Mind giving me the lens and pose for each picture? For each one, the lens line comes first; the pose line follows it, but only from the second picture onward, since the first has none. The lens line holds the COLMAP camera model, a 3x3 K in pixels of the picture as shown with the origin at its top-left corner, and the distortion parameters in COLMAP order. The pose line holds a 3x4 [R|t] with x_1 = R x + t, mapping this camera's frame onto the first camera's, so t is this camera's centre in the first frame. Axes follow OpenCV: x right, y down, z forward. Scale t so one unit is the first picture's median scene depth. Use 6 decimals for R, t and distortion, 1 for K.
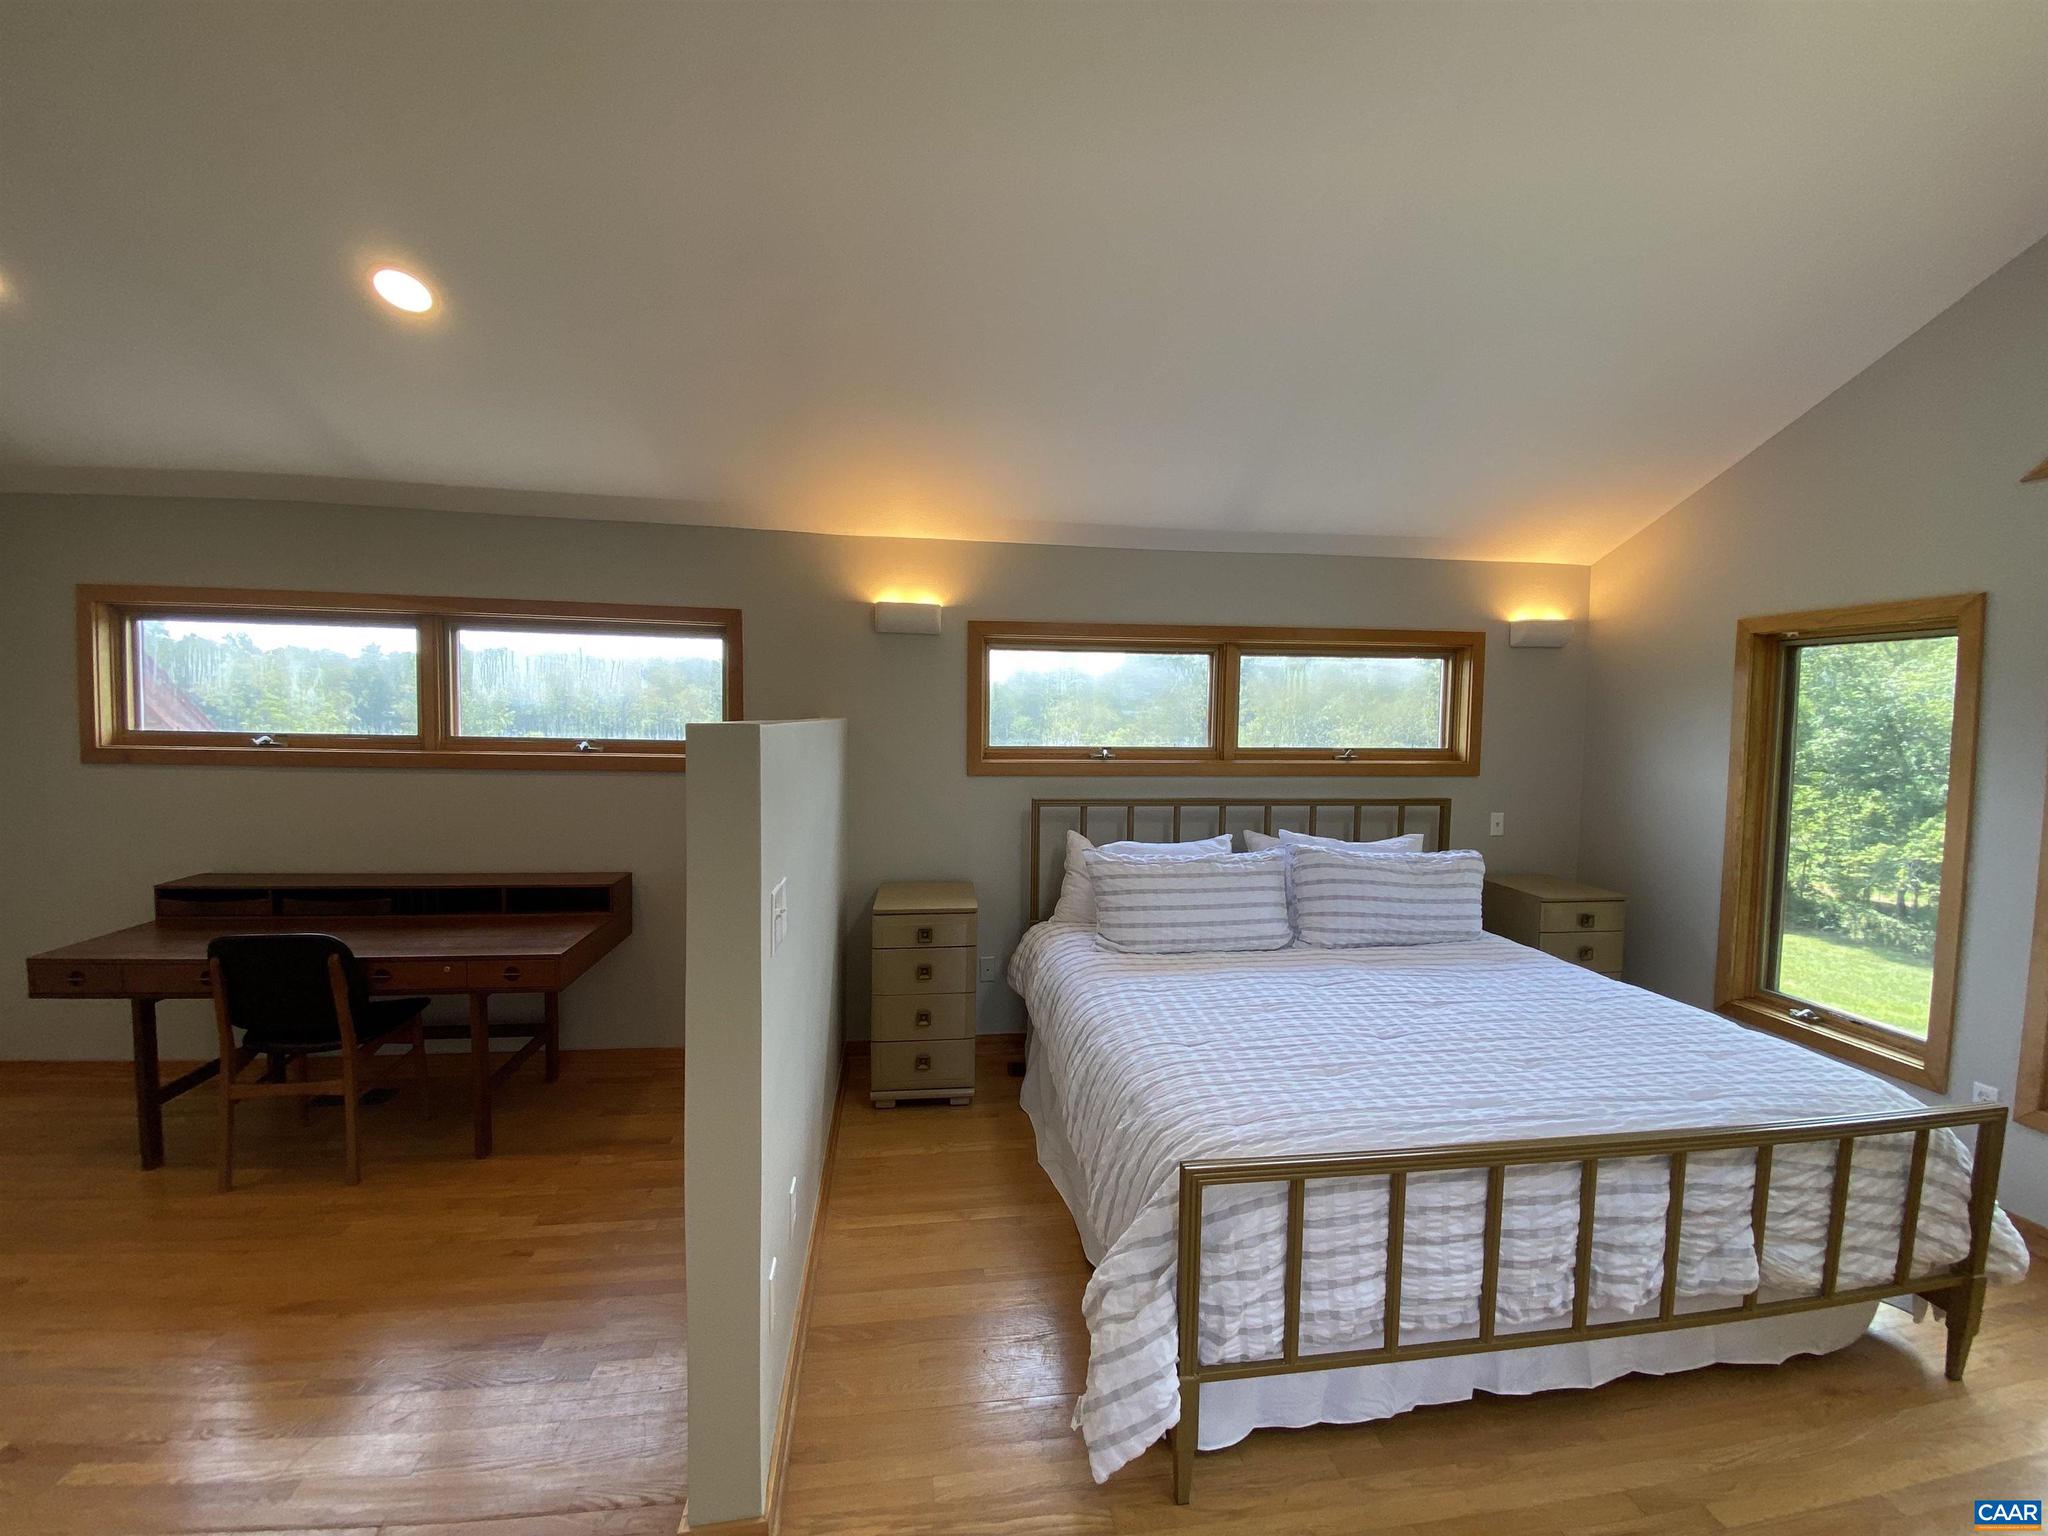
lens RADIAL K [[819.5, 0, 1031.5], [0, 819.5, 764.5], [0, 0, 1]] dist [0.010390, -0.016595]
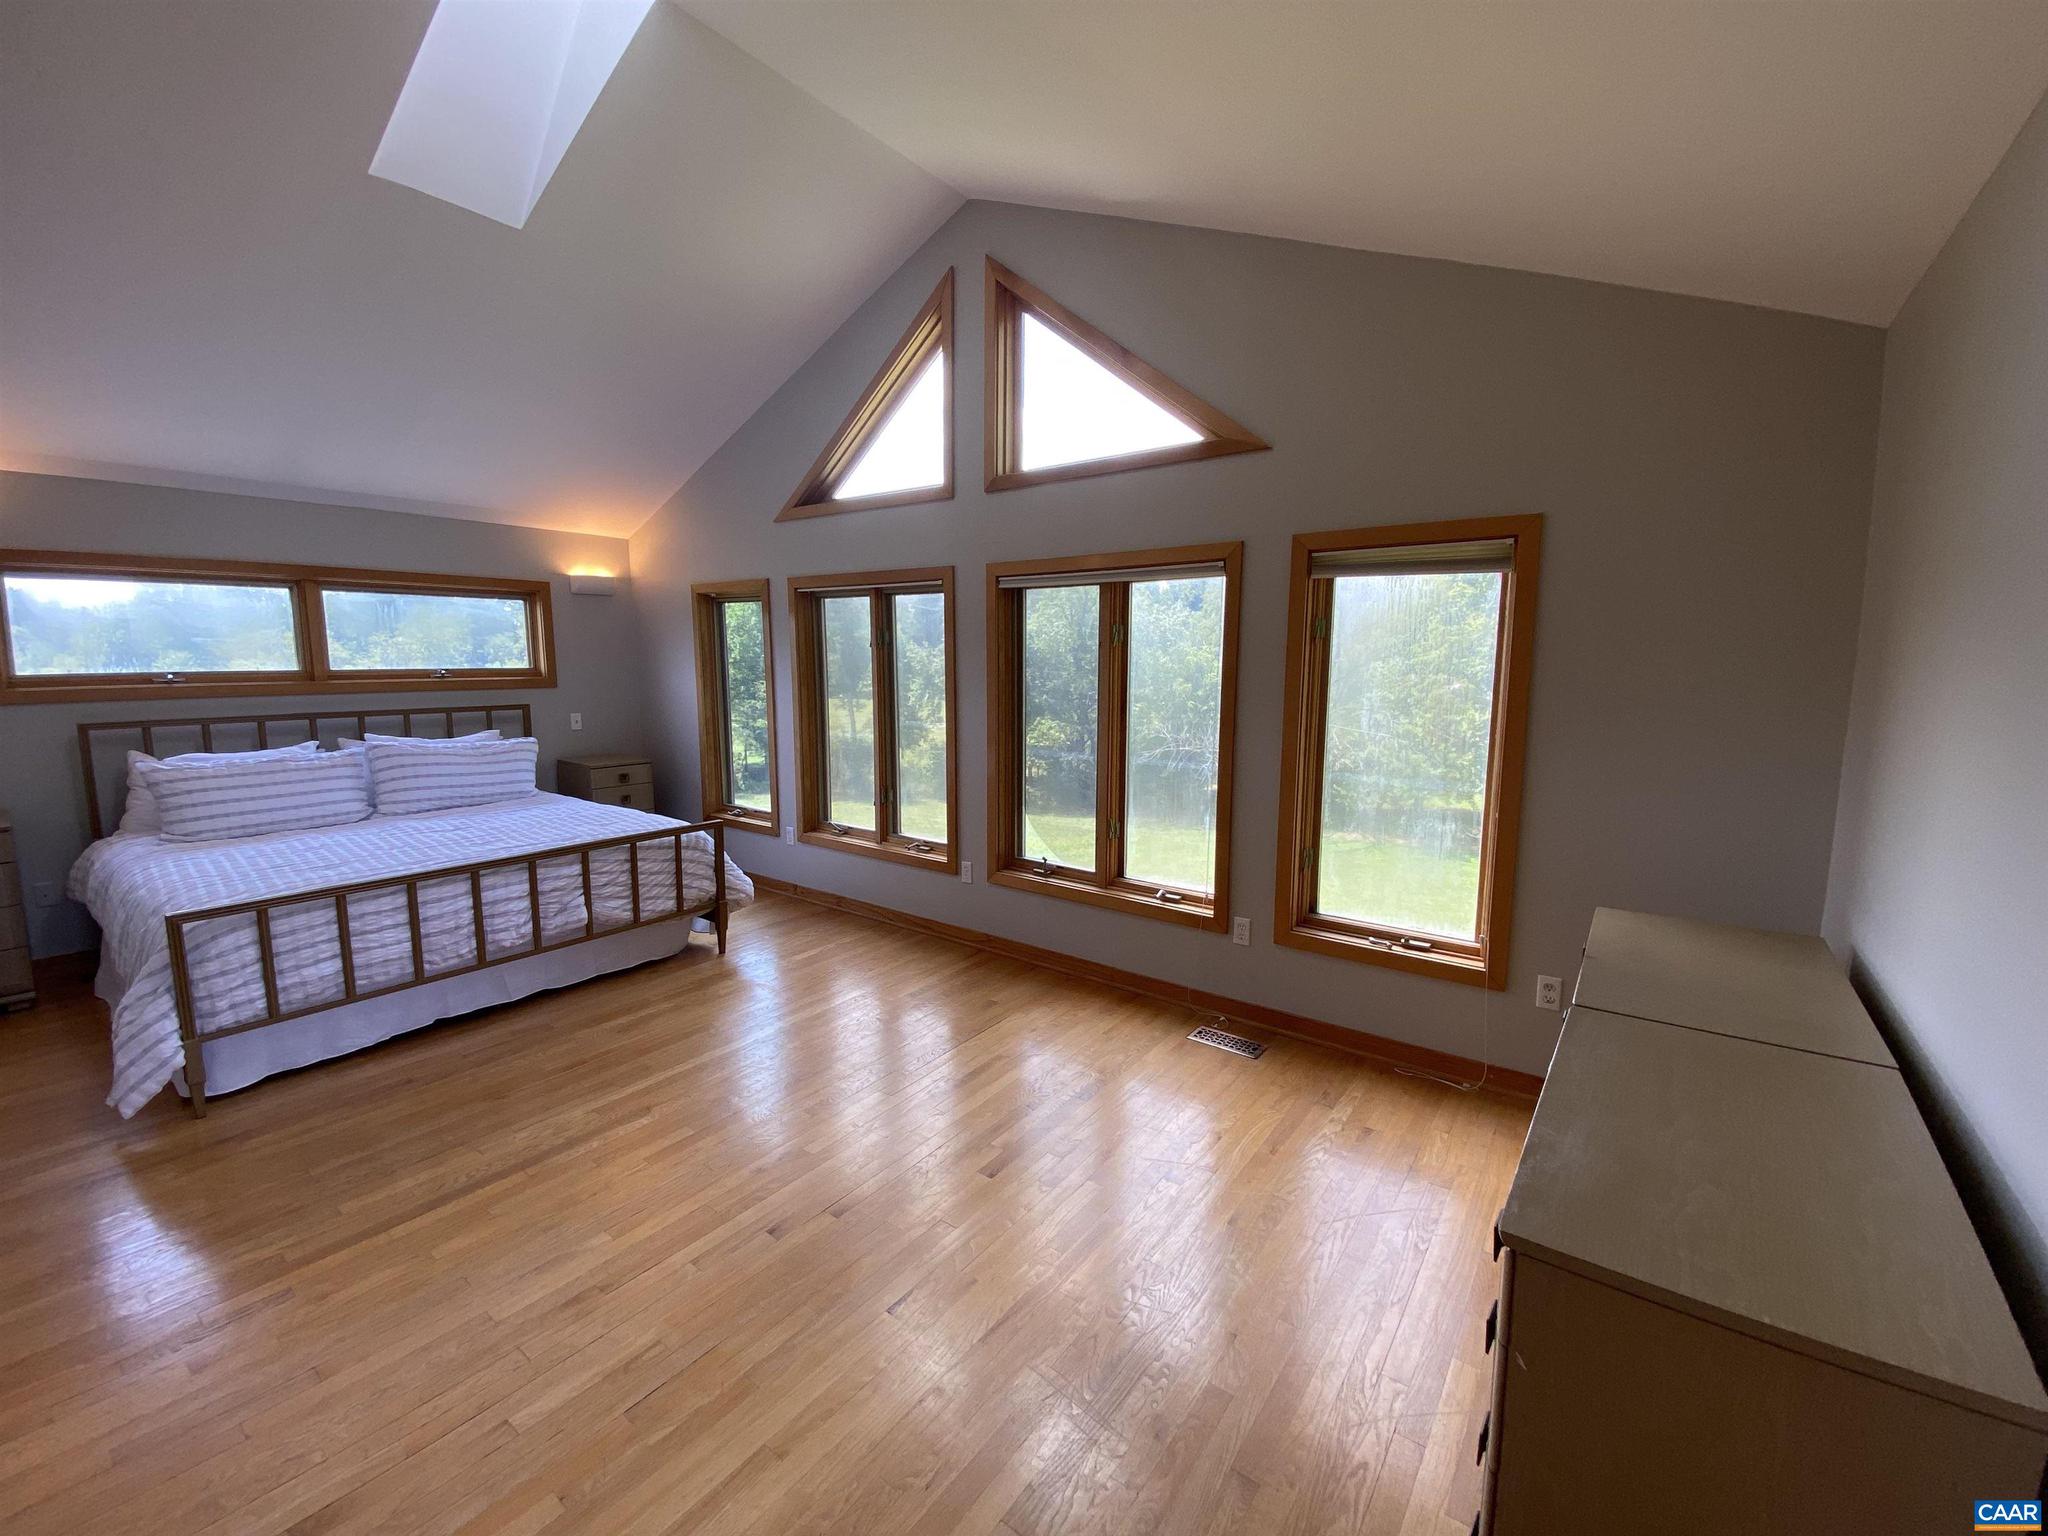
lens RADIAL K [[819.5, 0, 1031.5], [0, 819.5, 764.5], [0, 0, 1]] dist [0.010390, -0.016595]
pose [[0.699299, -0.099874, 0.707818, 0.227582], [0.042907, 0.994271, 0.097902, 0.086104], [-0.713541, -0.038092, 0.699578, -1.106538]]
